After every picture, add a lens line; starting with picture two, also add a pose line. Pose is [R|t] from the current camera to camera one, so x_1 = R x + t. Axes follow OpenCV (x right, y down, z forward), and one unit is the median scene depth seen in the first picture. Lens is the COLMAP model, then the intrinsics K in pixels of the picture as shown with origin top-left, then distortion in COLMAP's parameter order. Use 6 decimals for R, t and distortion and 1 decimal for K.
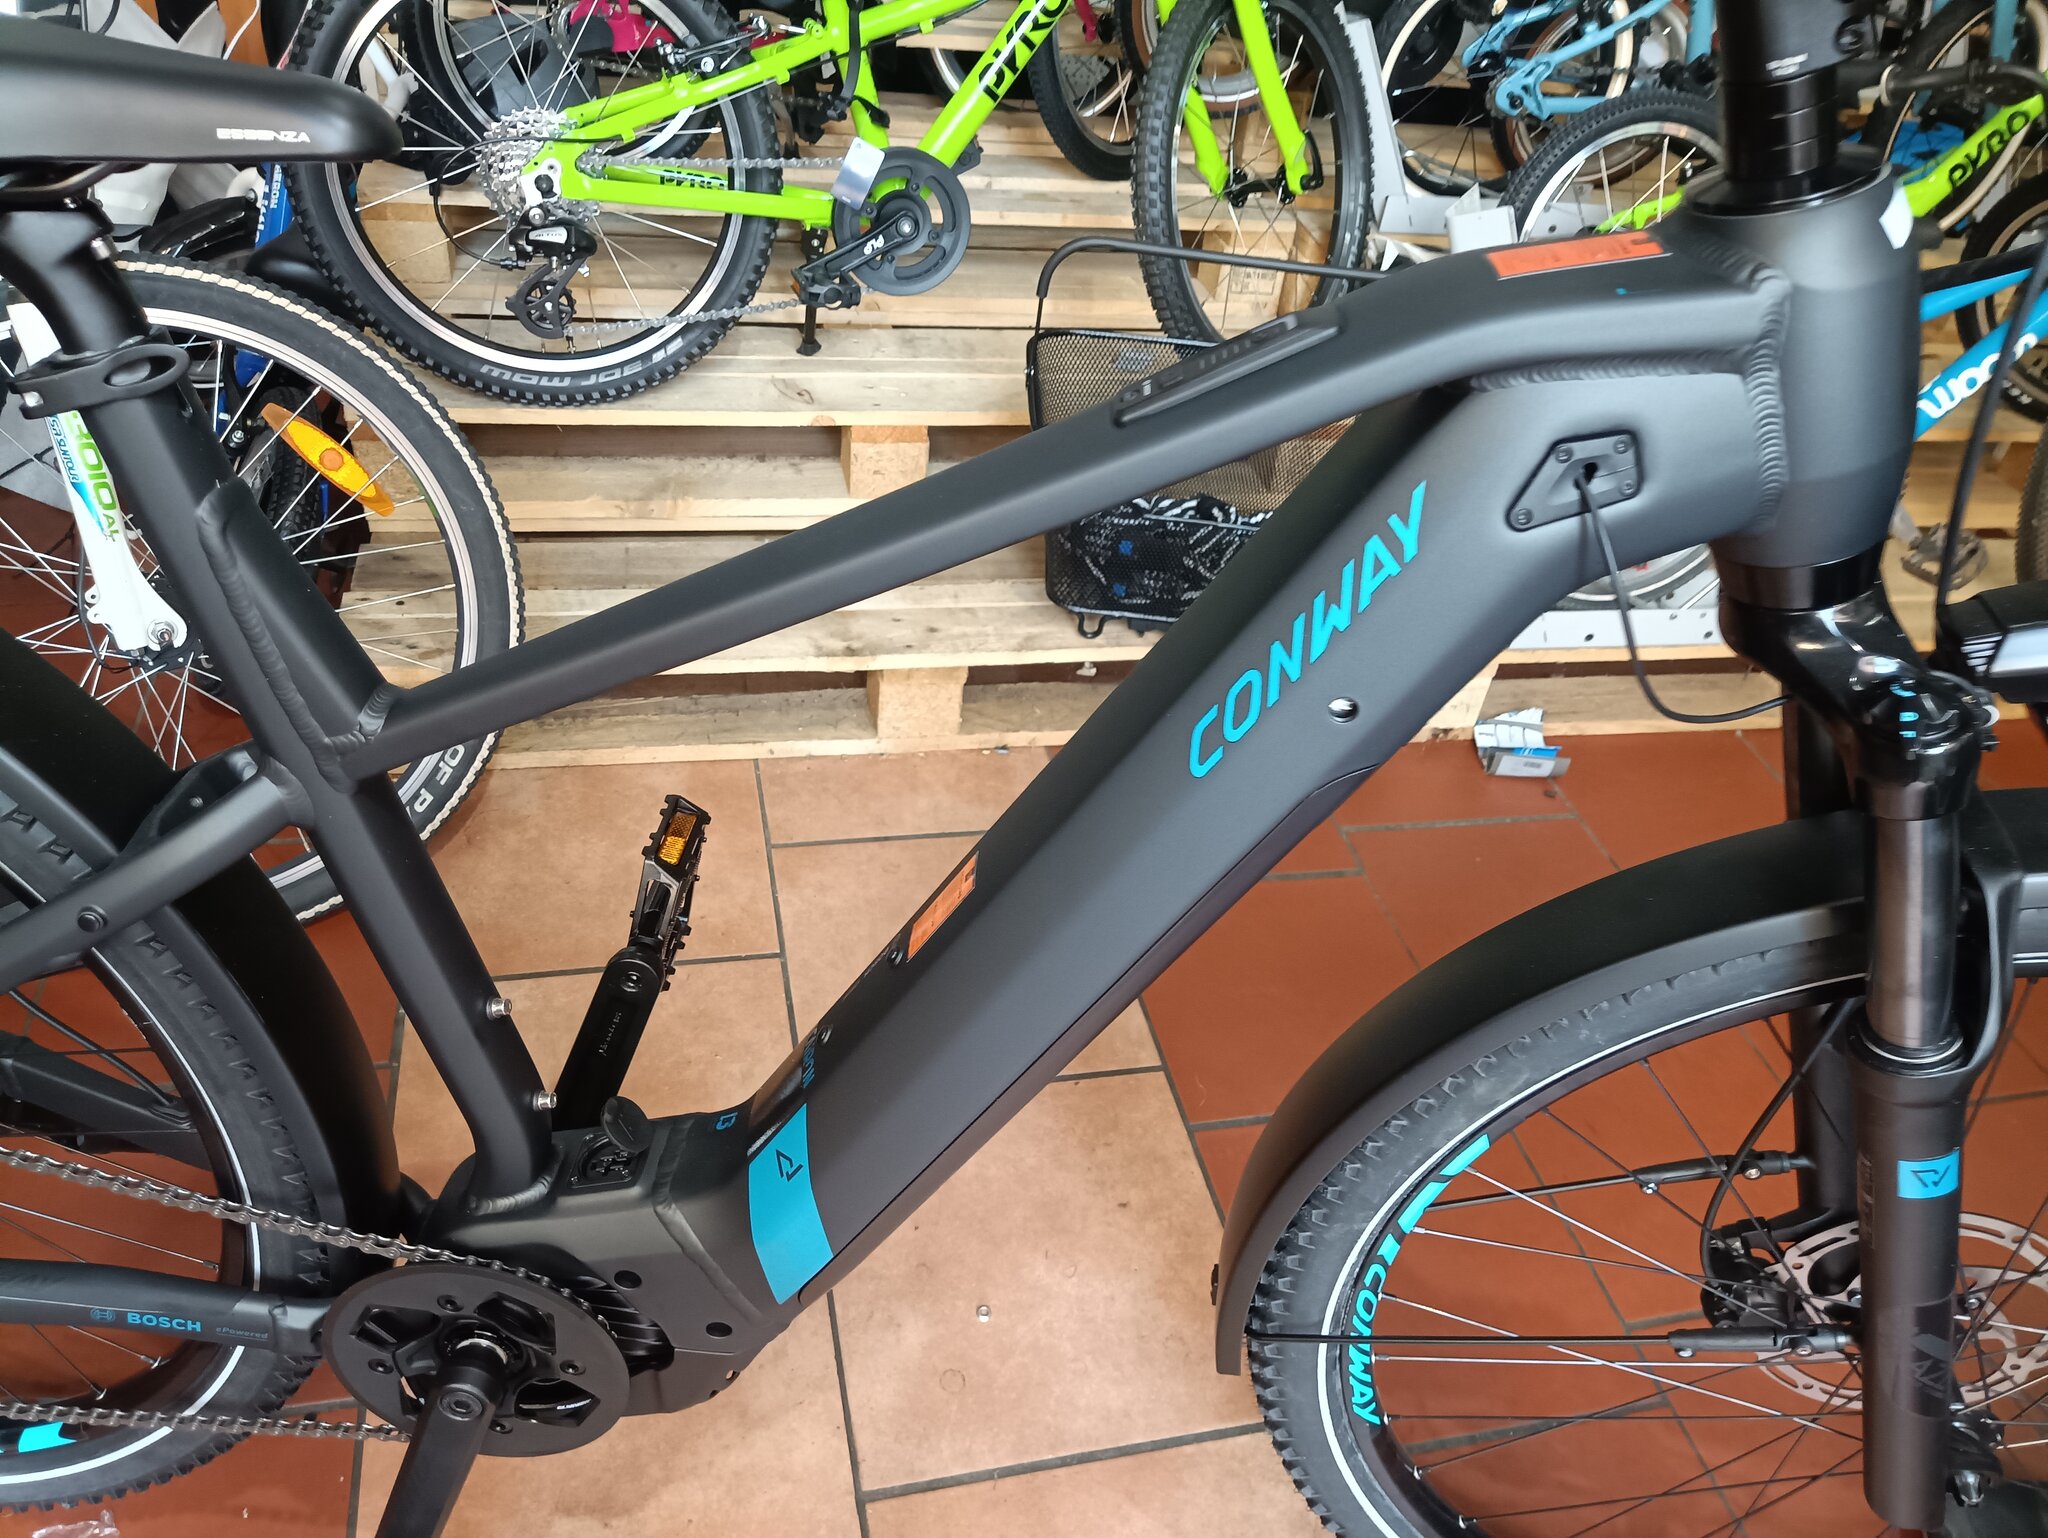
lens RADIAL K [[1504.4, 0, 1021.4], [0, 1504.4, 753.7], [0, 0, 1]] dist [0.100798, -0.161871]
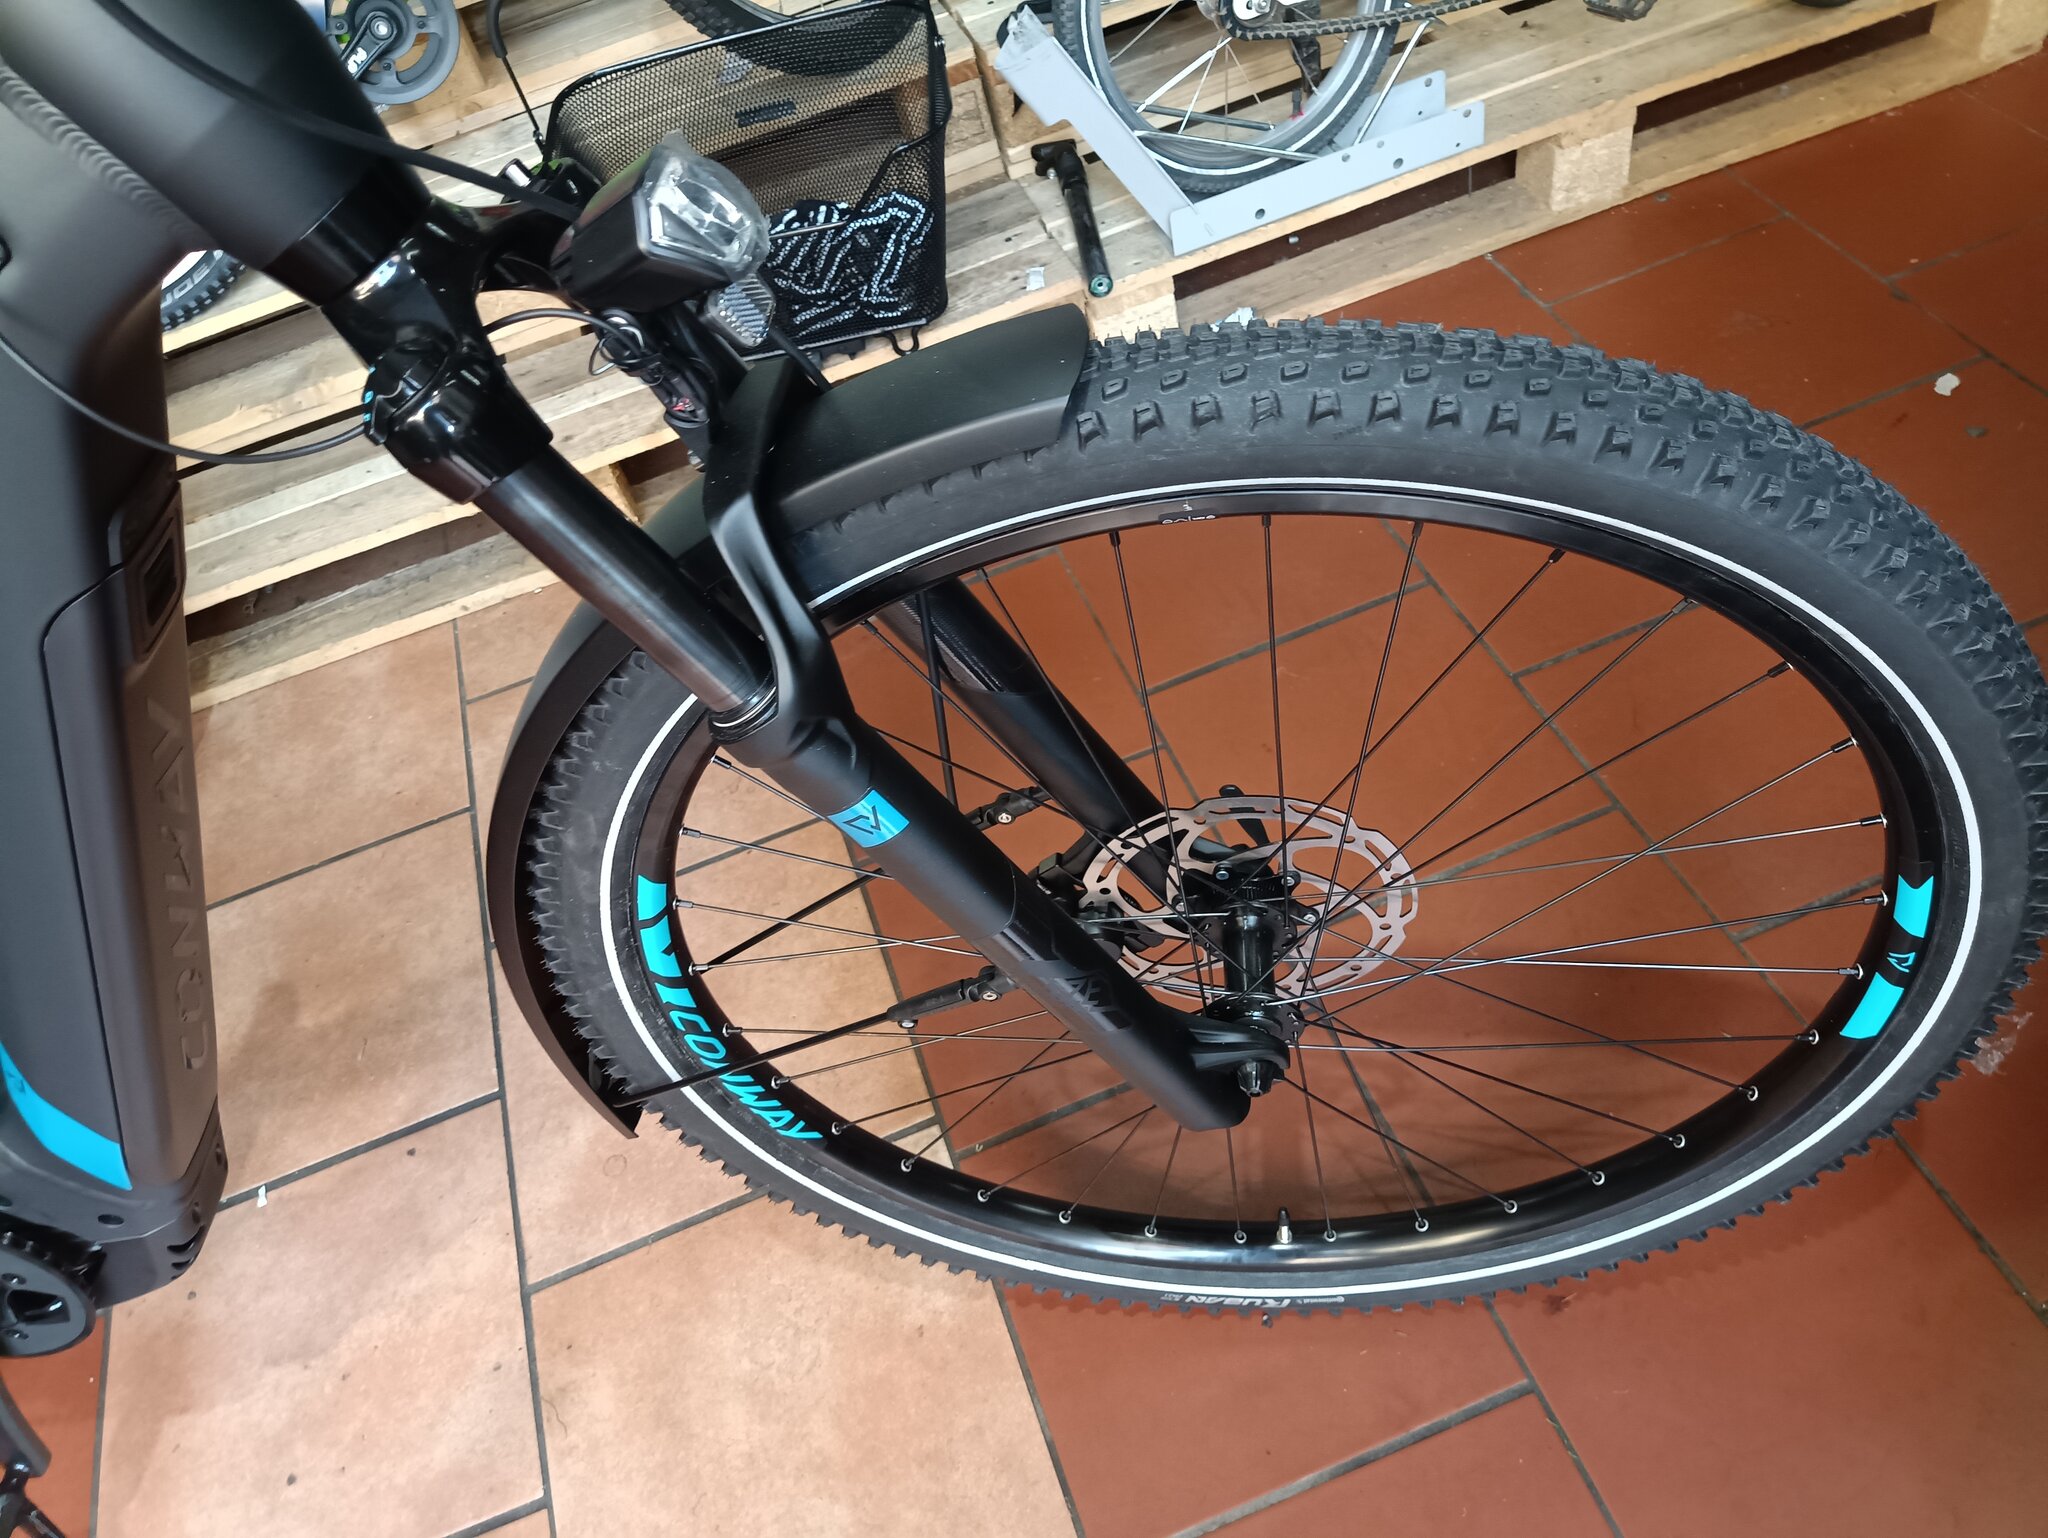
lens RADIAL K [[1504.4, 0, 1021.4], [0, 1504.4, 753.7], [0, 0, 1]] dist [0.100798, -0.161871]
pose [[0.945437, -0.277210, -0.171184, 0.406787], [0.303550, 0.940330, 0.153744, 0.057725], [0.118350, -0.197318, 0.973170, 0.056809]]
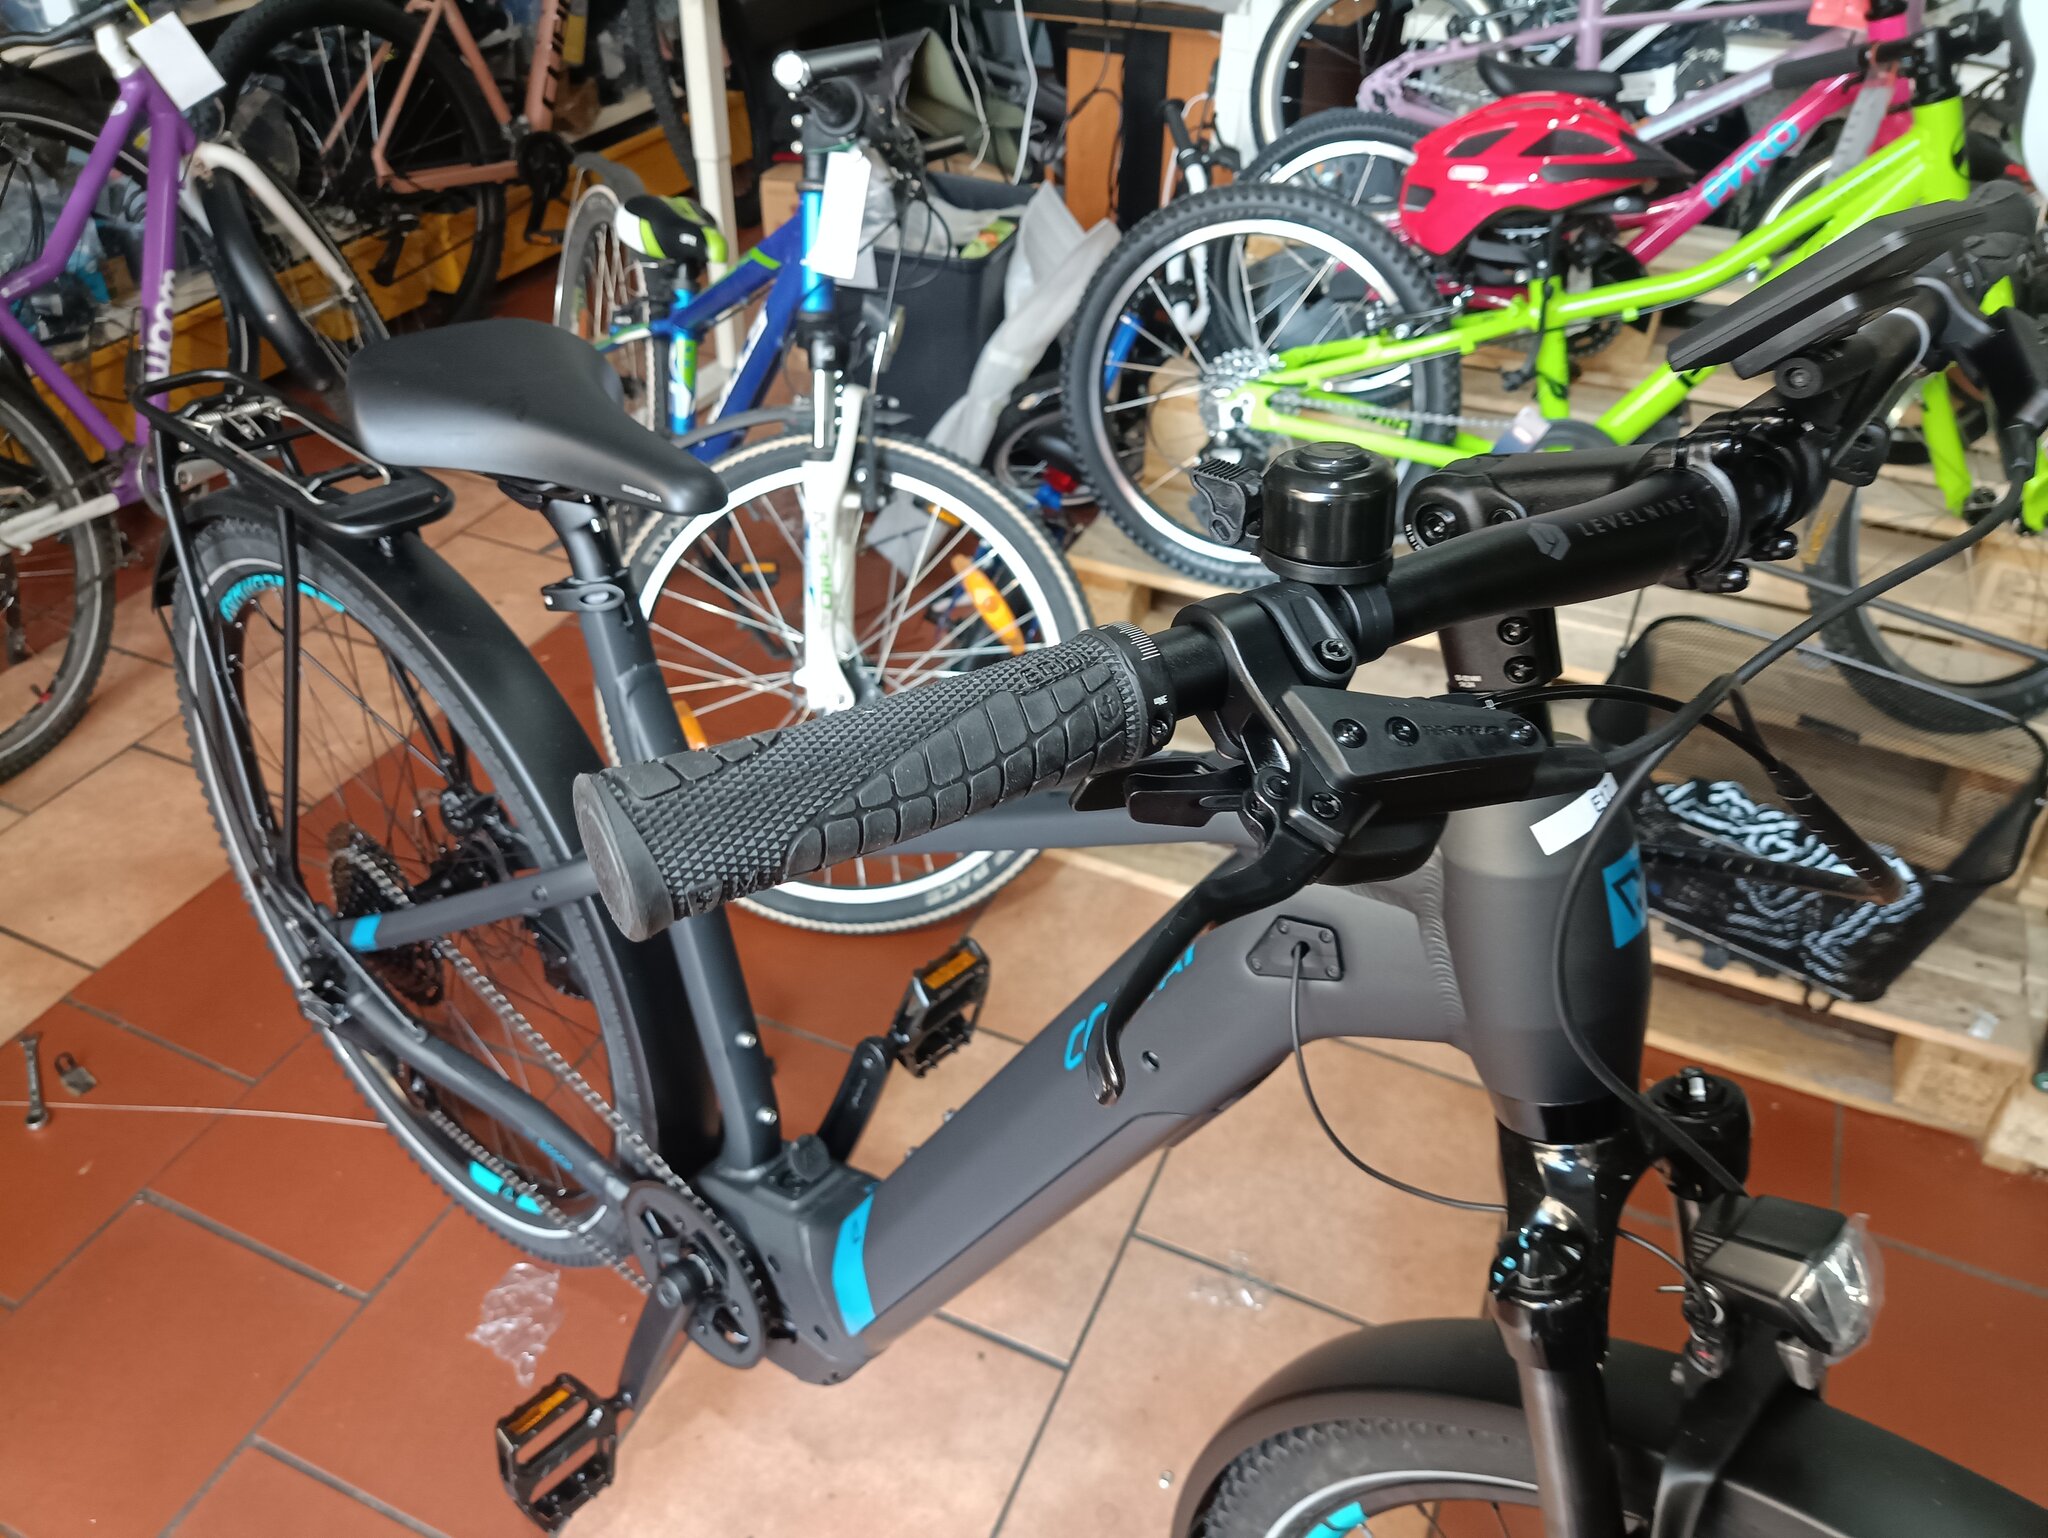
lens RADIAL K [[1520.5, 0, 1025.9], [0, 1520.5, 751.8], [0, 0, 1]] dist [0.089262, -0.162230]
pose [[0.791606, 0.272619, -0.546845, 0.318709], [-0.307081, 0.951220, 0.029685, -0.118899], [0.528263, 0.144427, 0.836707, -0.057339]]
